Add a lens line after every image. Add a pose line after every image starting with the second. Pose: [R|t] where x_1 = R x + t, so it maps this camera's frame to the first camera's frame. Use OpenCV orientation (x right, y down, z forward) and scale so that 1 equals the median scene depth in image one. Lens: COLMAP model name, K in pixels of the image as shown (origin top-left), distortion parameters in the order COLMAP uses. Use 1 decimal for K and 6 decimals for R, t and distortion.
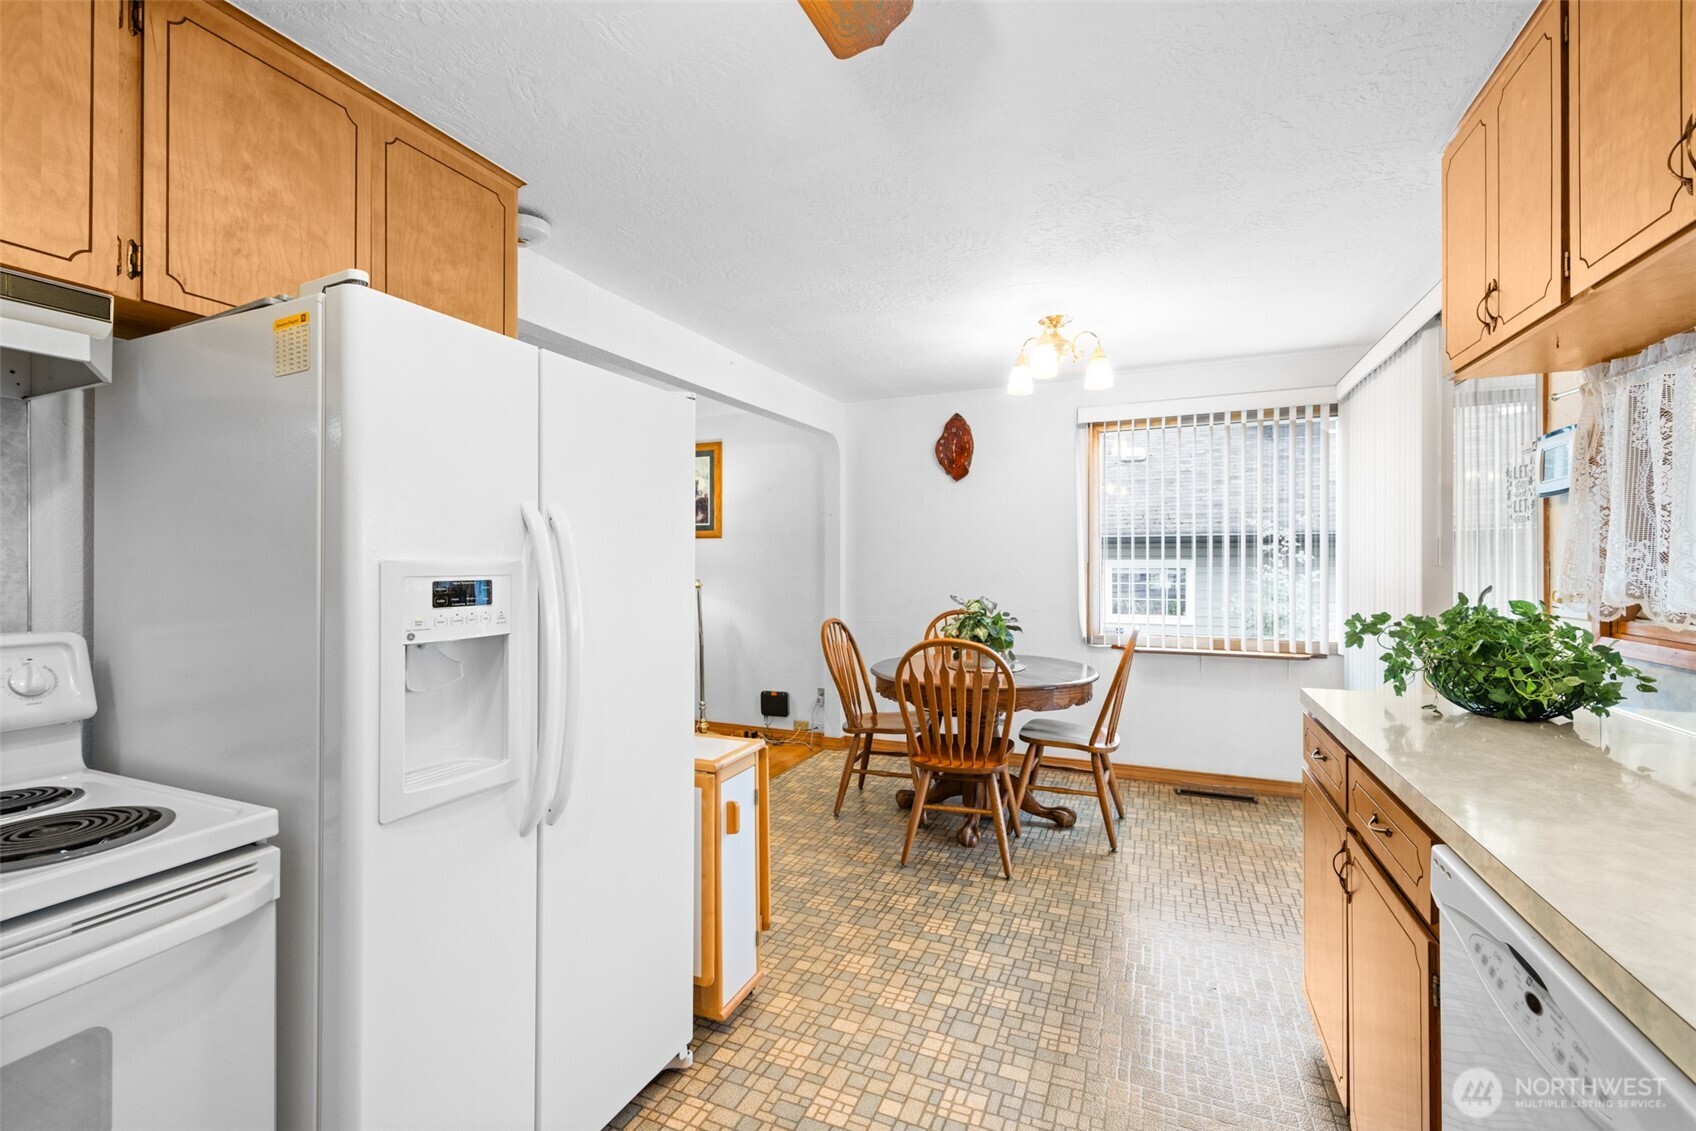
lens RADIAL K [[721.3, 0, 838.4], [0, 721.3, 569.4], [0, 0, 1]] dist [0.000697, -0.000274]
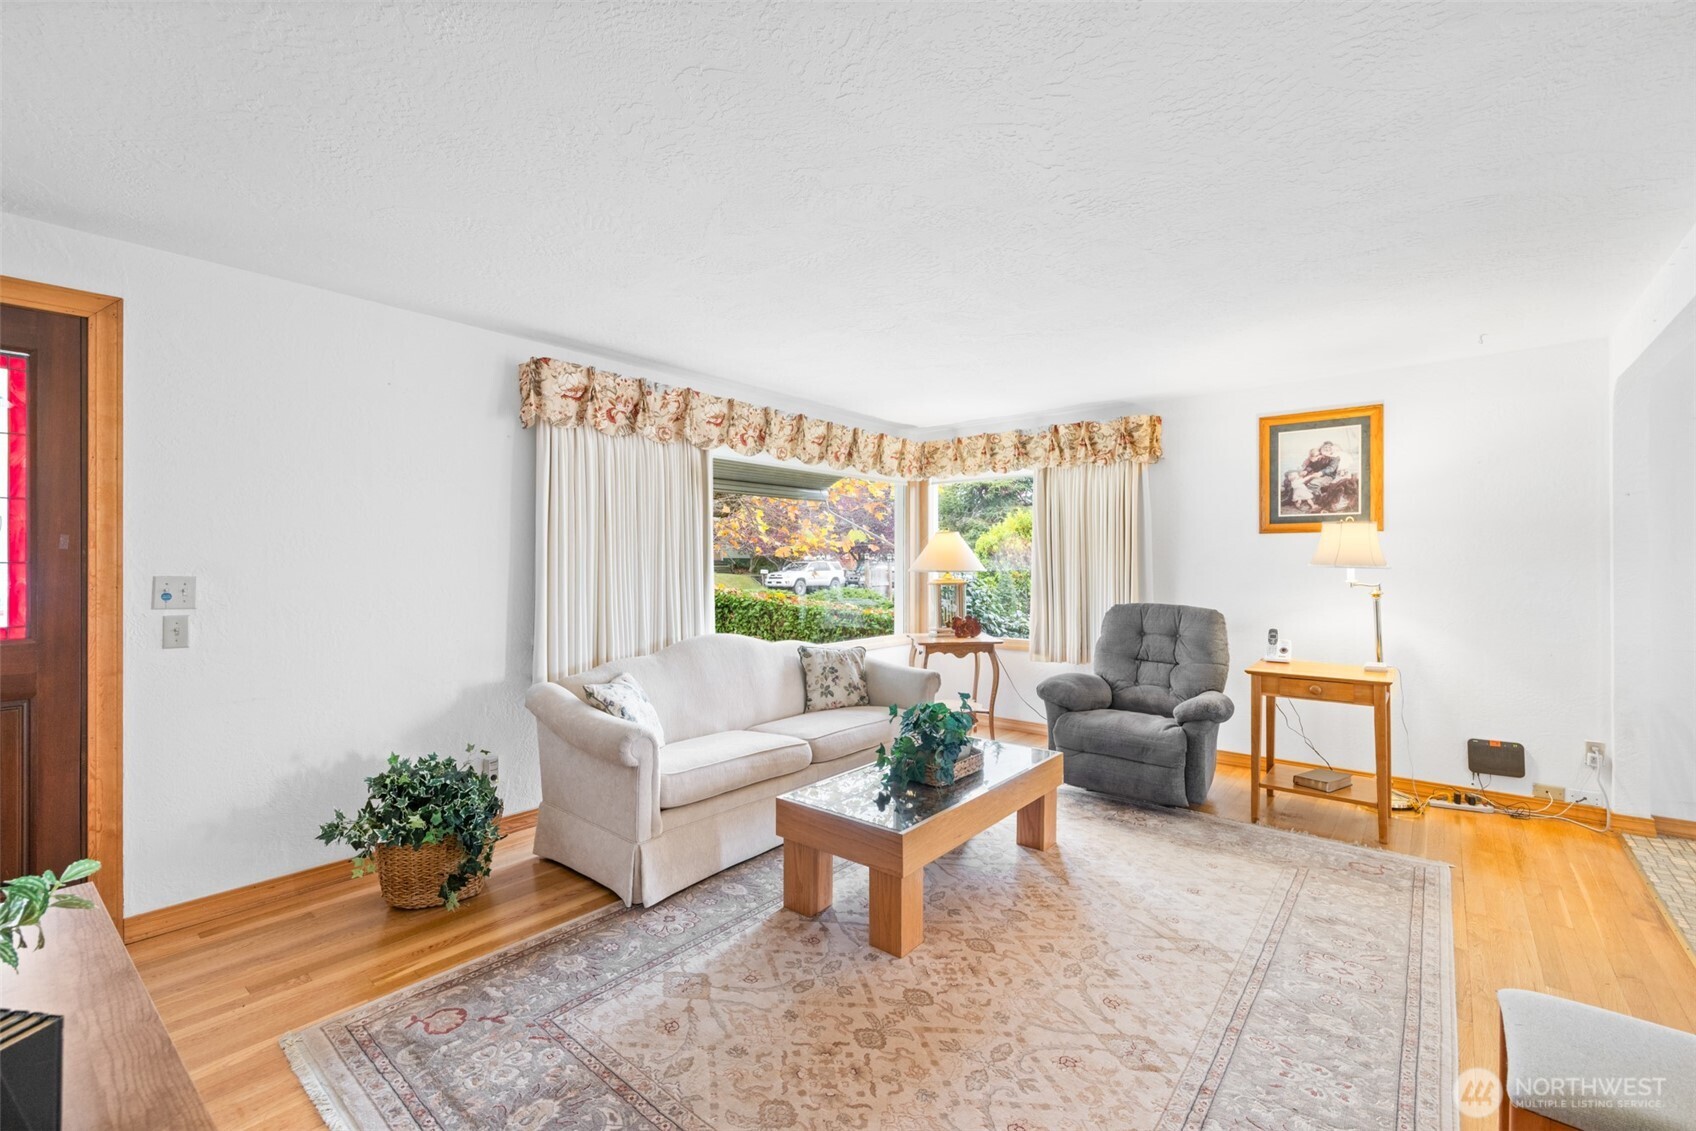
lens RADIAL K [[721.3, 0, 839.4], [0, 721.3, 558.9], [0, 0, 1]] dist [0.000697, -0.000274]
pose [[0.960493, 0.004256, -0.278271, -1.035727], [-0.007961, 0.999894, -0.012187, 0.000015], [0.278189, 0.013921, 0.960425, 0.227649]]
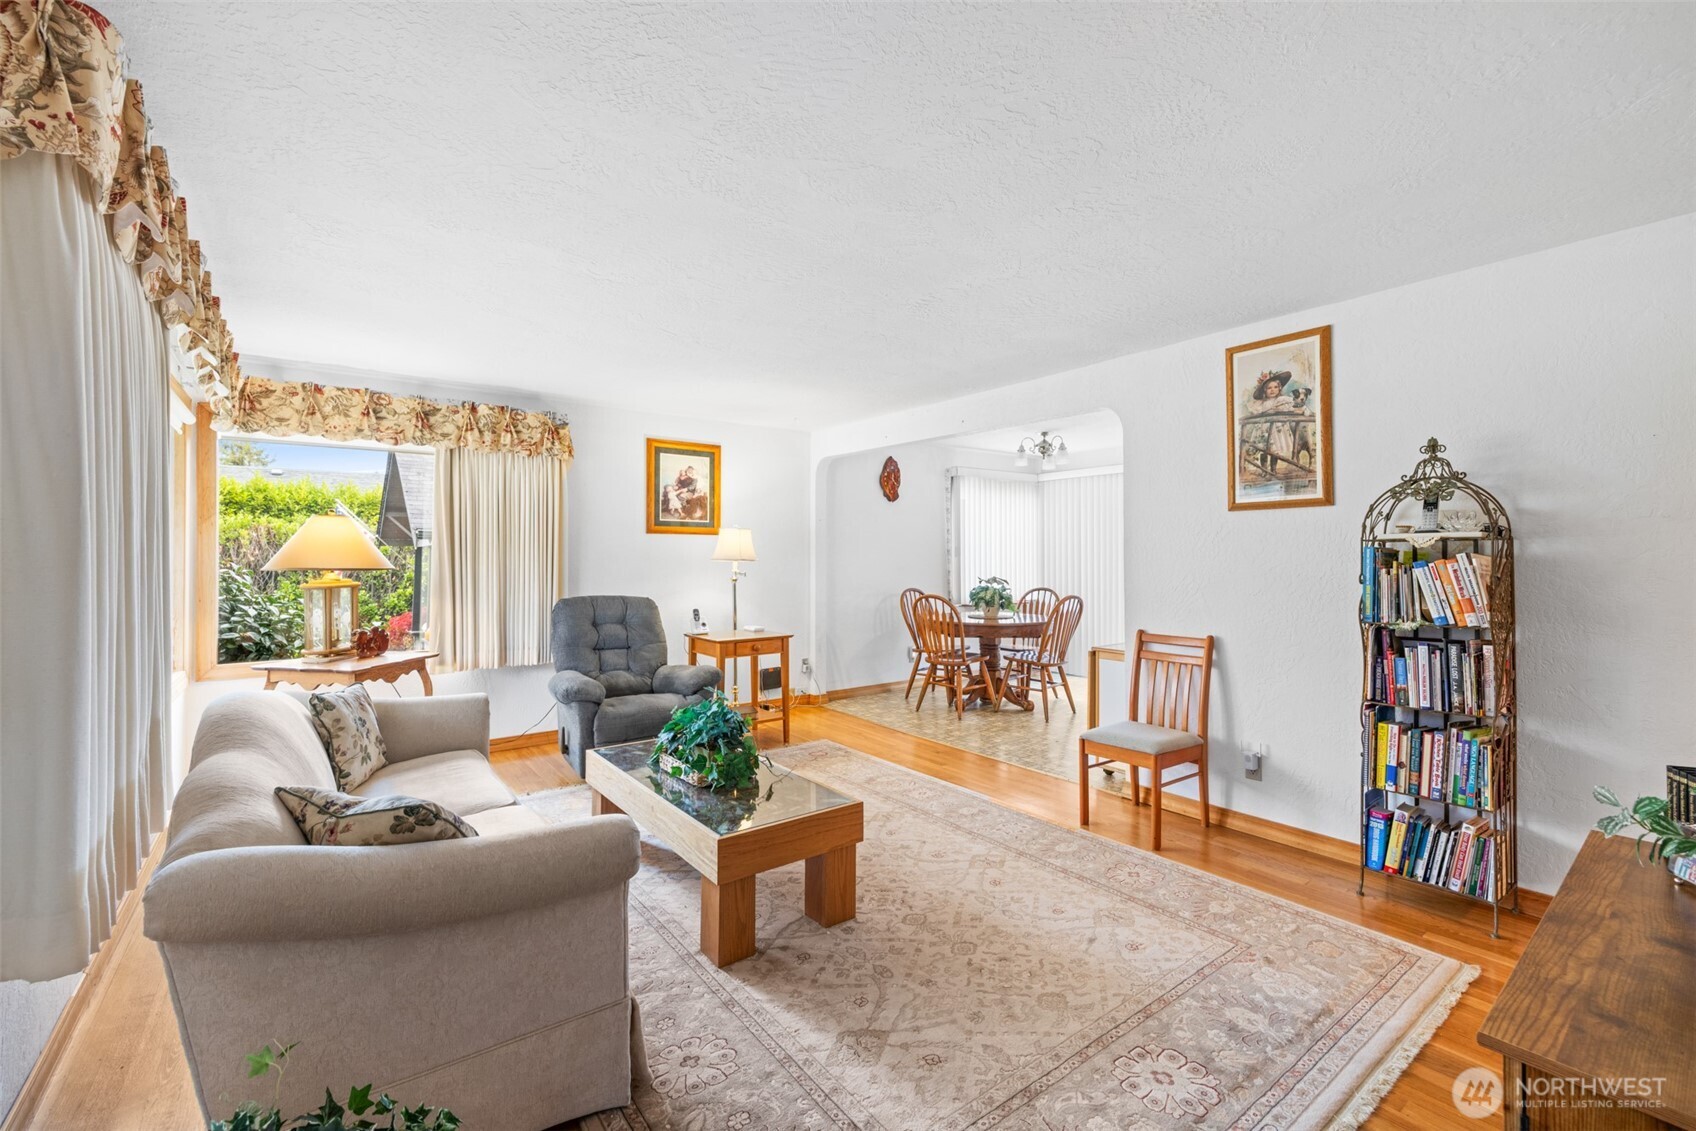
lens RADIAL K [[721.3, 0, 840.3], [0, 721.3, 558.9], [0, 0, 1]] dist [0.000697, -0.000274]
pose [[0.484415, 0.003162, 0.874833, -2.107541], [0.006956, 0.999948, -0.007466, 0.003584], [-0.874811, 0.009702, 0.484367, 0.663708]]
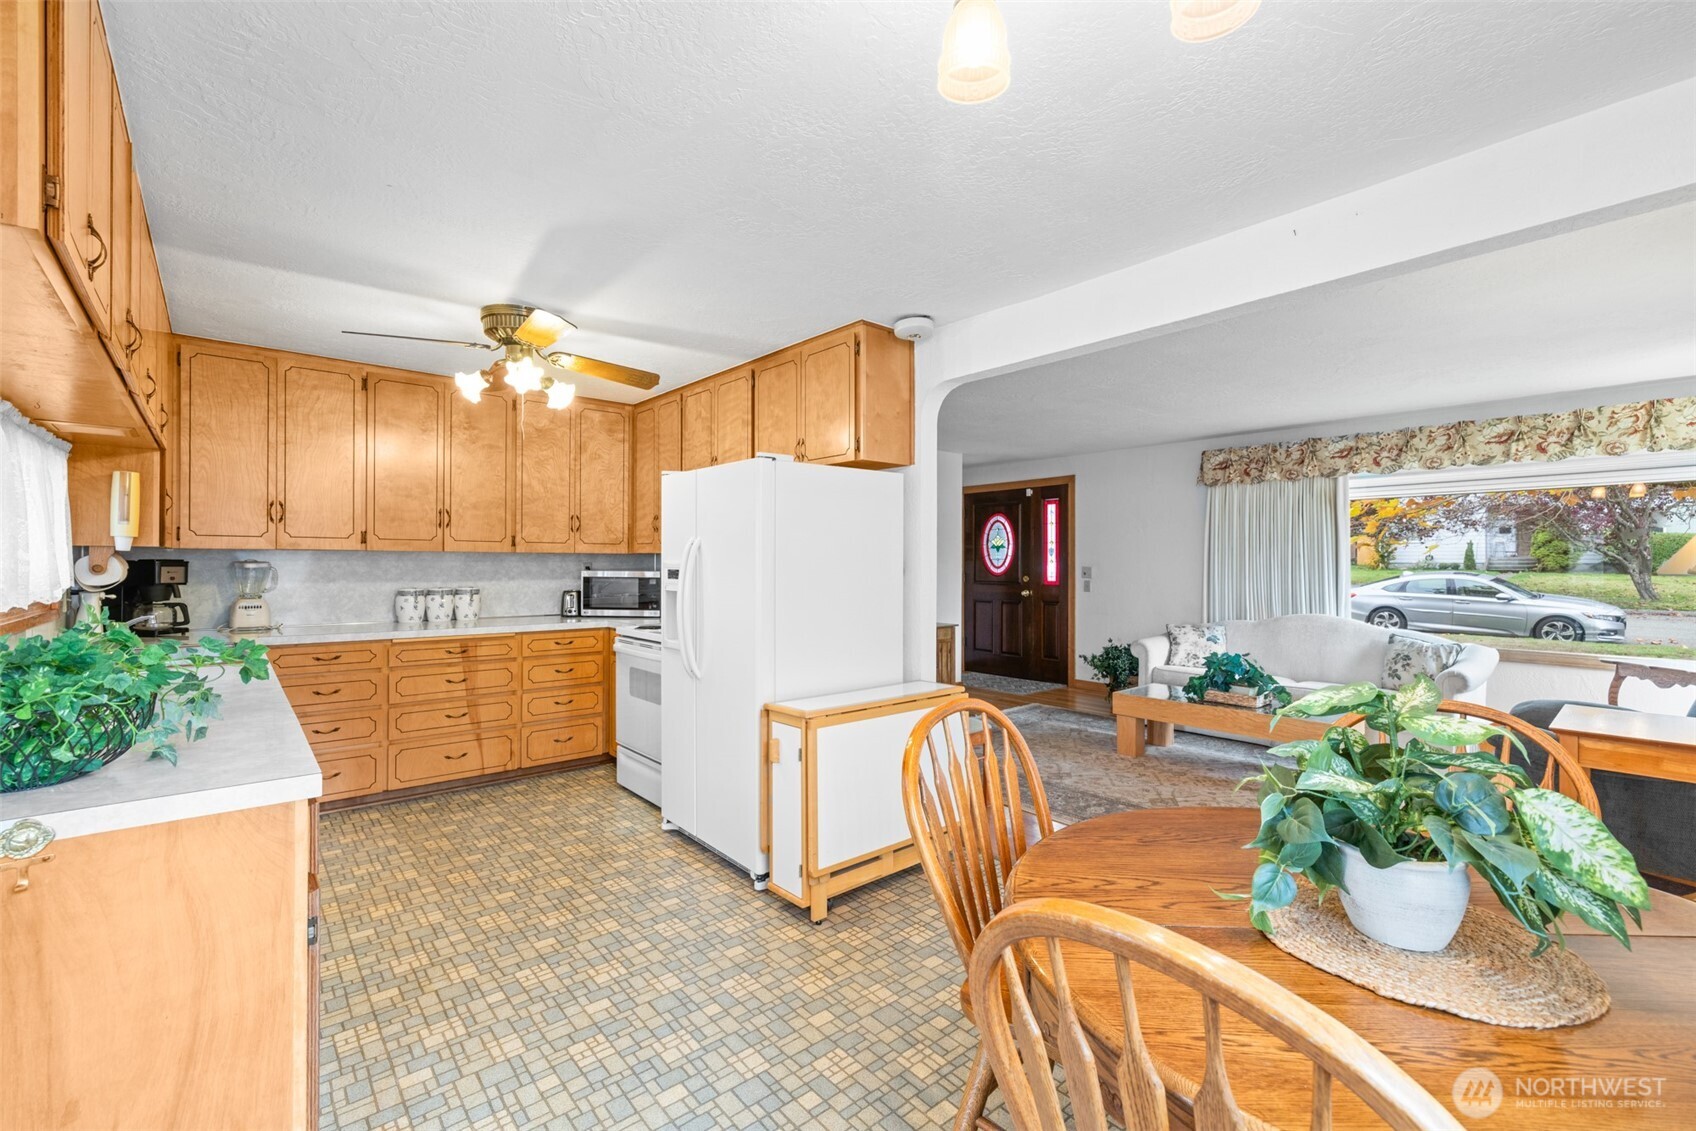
lens RADIAL K [[721.3, 0, 845.9], [0, 721.3, 561.6], [0, 0, 1]] dist [0.000697, -0.000274]
pose [[-0.429961, 0.006409, -0.902825, 0.777632], [-0.006838, 0.999923, 0.010355, -0.023234], [0.902821, 0.010625, -0.429884, 1.290008]]
